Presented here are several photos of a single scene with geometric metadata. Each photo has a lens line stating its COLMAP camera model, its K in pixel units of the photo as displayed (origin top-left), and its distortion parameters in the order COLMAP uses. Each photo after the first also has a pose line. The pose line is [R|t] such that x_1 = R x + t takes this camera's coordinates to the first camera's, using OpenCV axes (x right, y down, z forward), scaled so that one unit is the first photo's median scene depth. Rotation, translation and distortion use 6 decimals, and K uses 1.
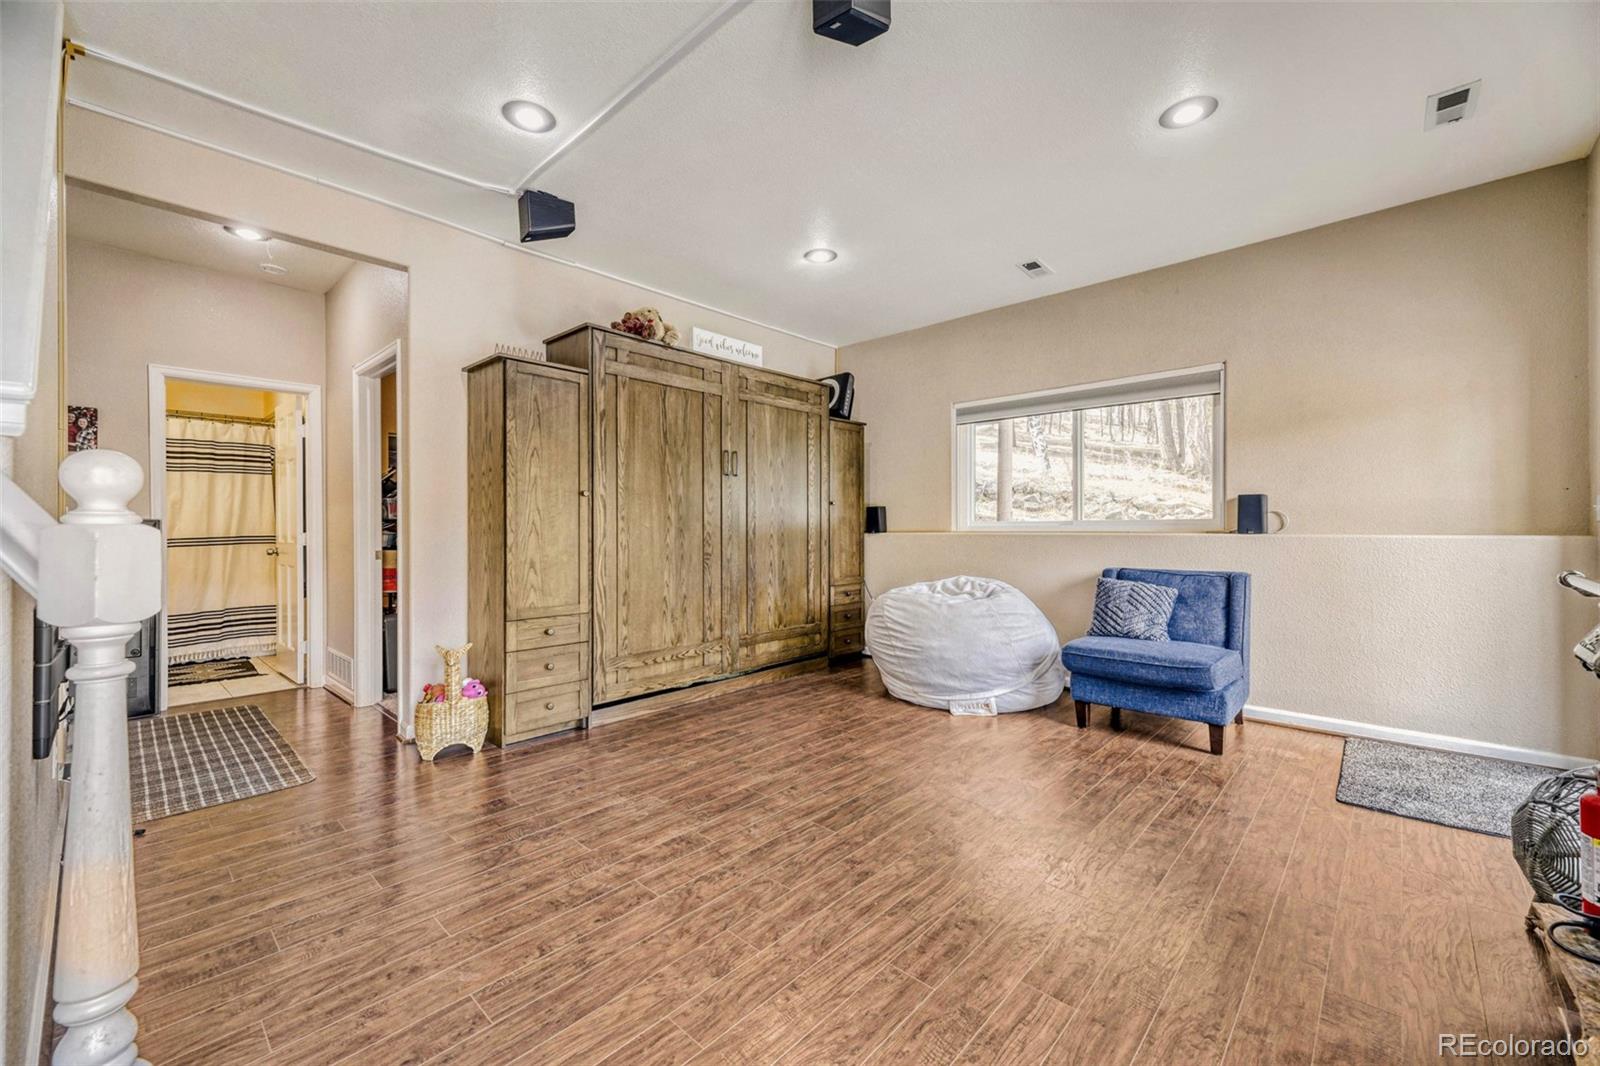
lens RADIAL K [[640.4, 0, 800.0], [0, 640.4, 533.0], [0, 0, 1]] dist [0.000325, -0.000027]
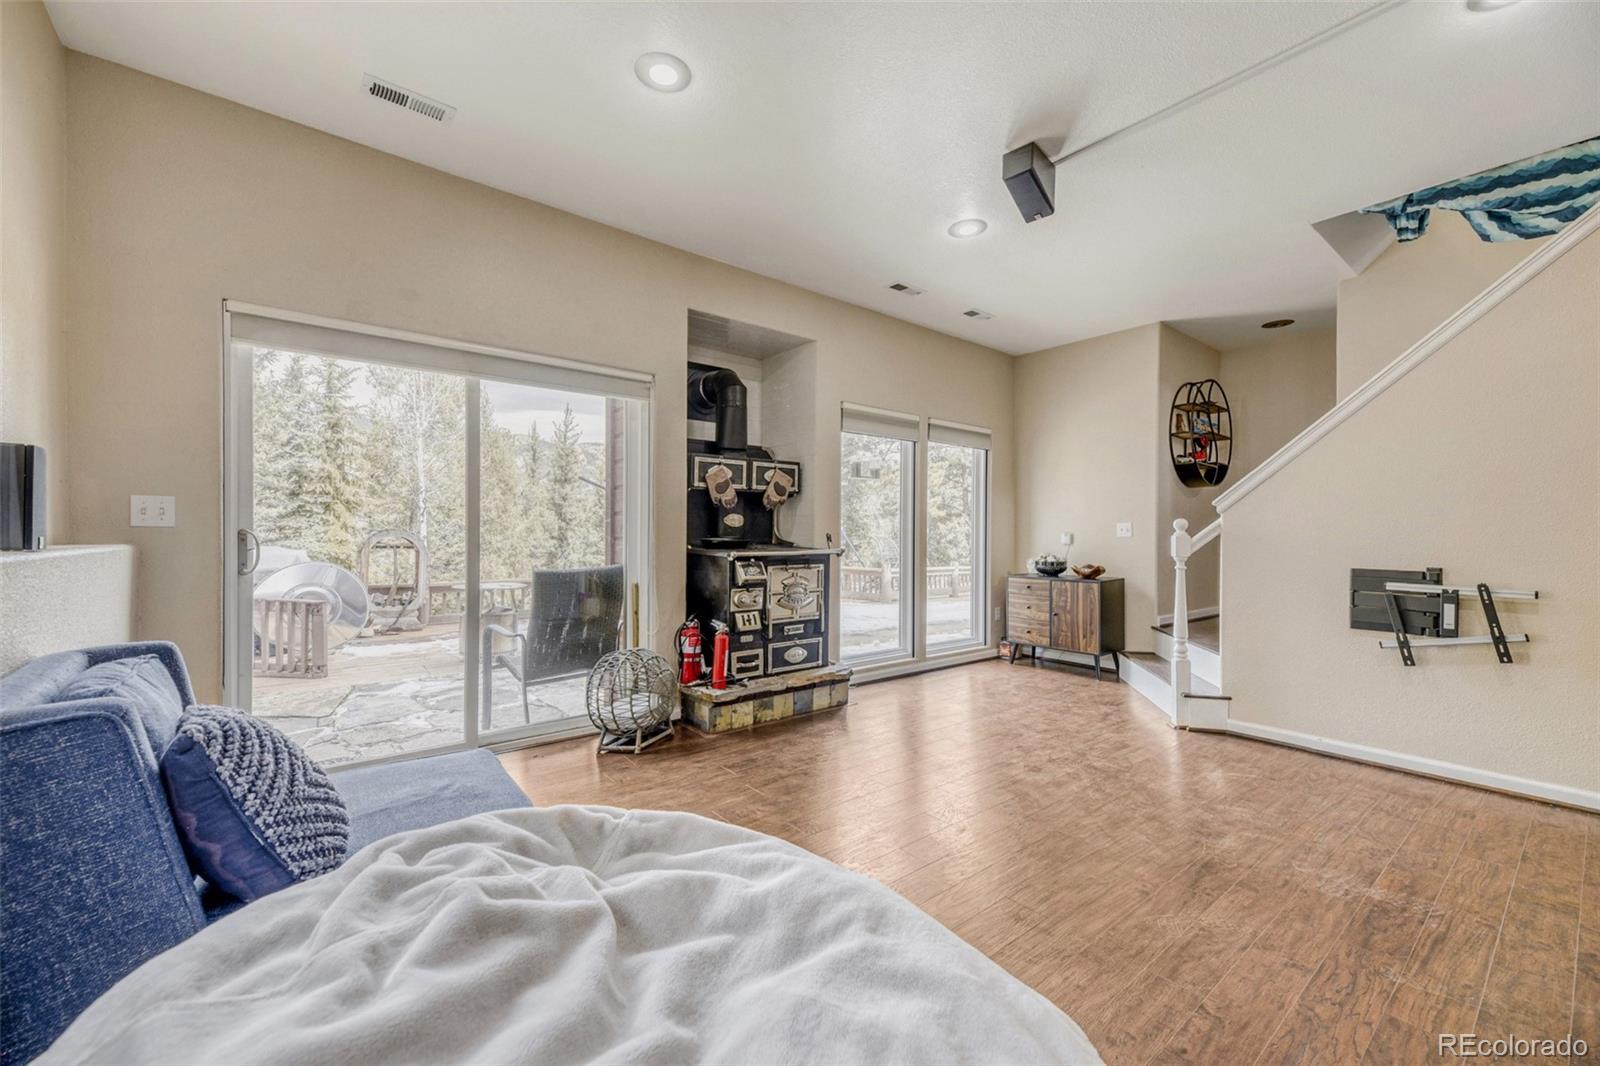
lens RADIAL K [[633.2, 0, 800.0], [0, 633.2, 533.0], [0, 0, 1]] dist [0.023461, -0.000036]
pose [[-0.987772, -0.001603, 0.155897, 0.187401], [-0.001373, 0.999998, 0.001578, -0.010648], [-0.155900, 0.001344, -0.987772, 1.267807]]
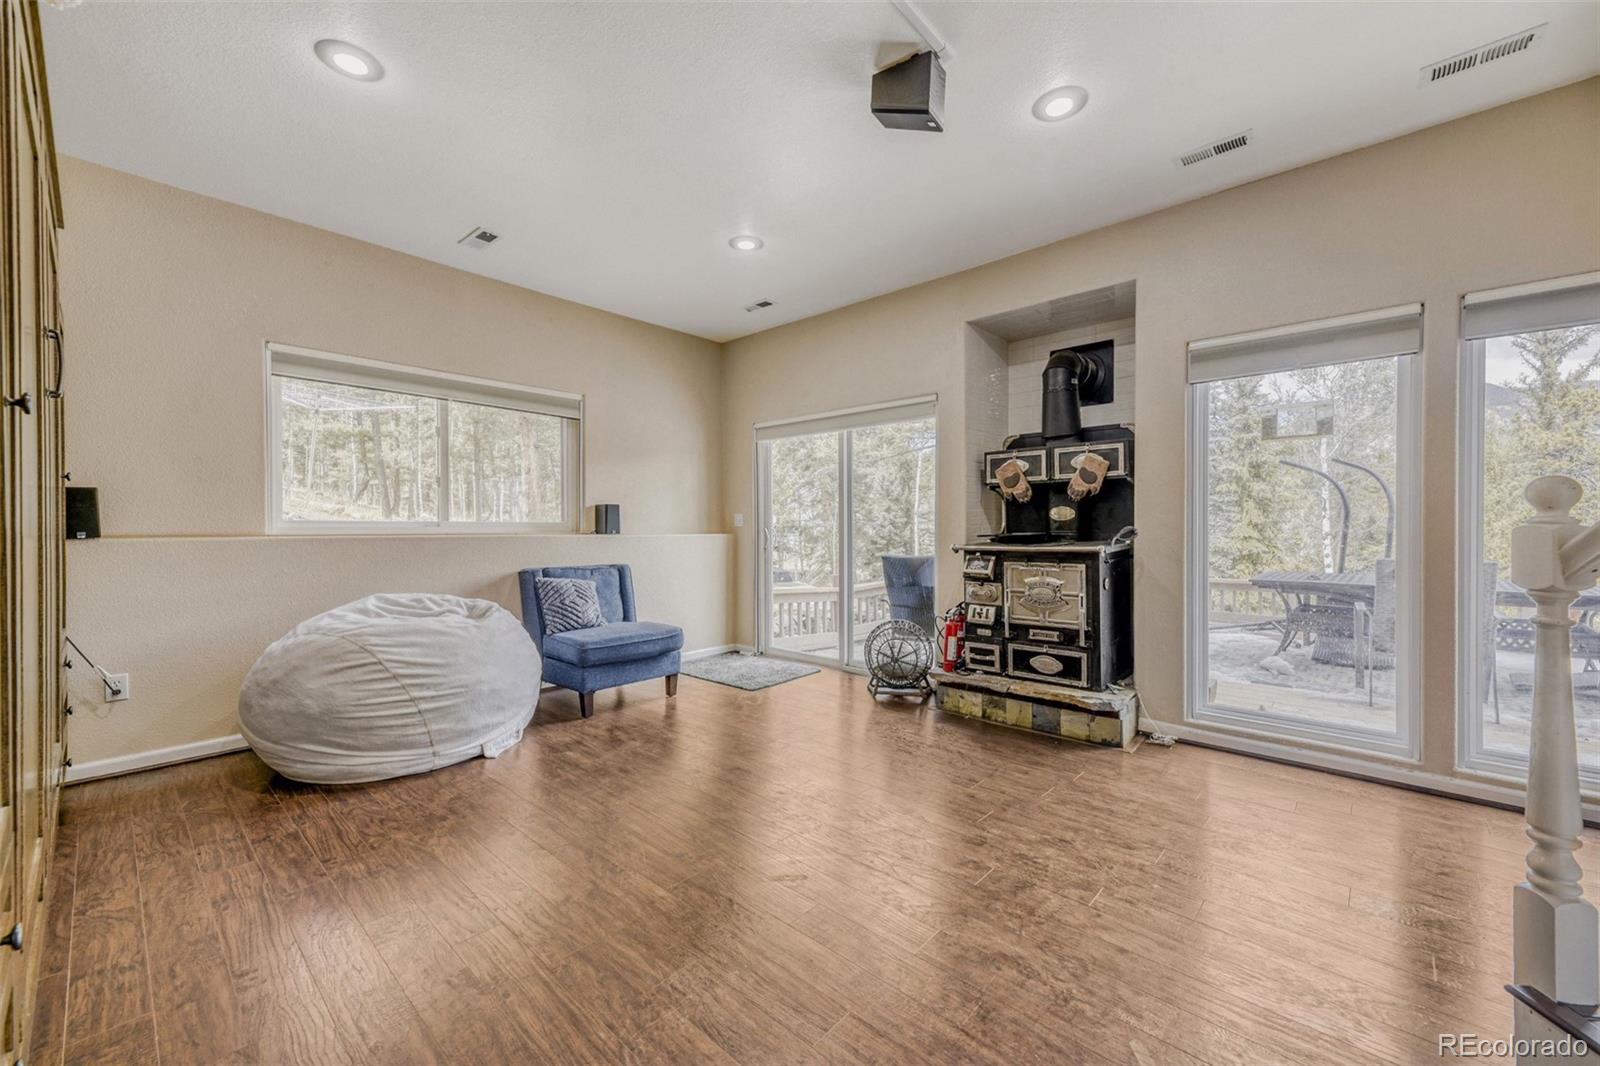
lens RADIAL K [[633.2, 0, 800.0], [0, 633.2, 533.0], [0, 0, 1]] dist [0.023461, -0.000036]
pose [[-0.004870, -0.003192, 0.999983, -0.569239], [0.004029, 0.999987, 0.003212, -0.004352], [-0.999980, 0.004044, -0.004857, 0.601469]]
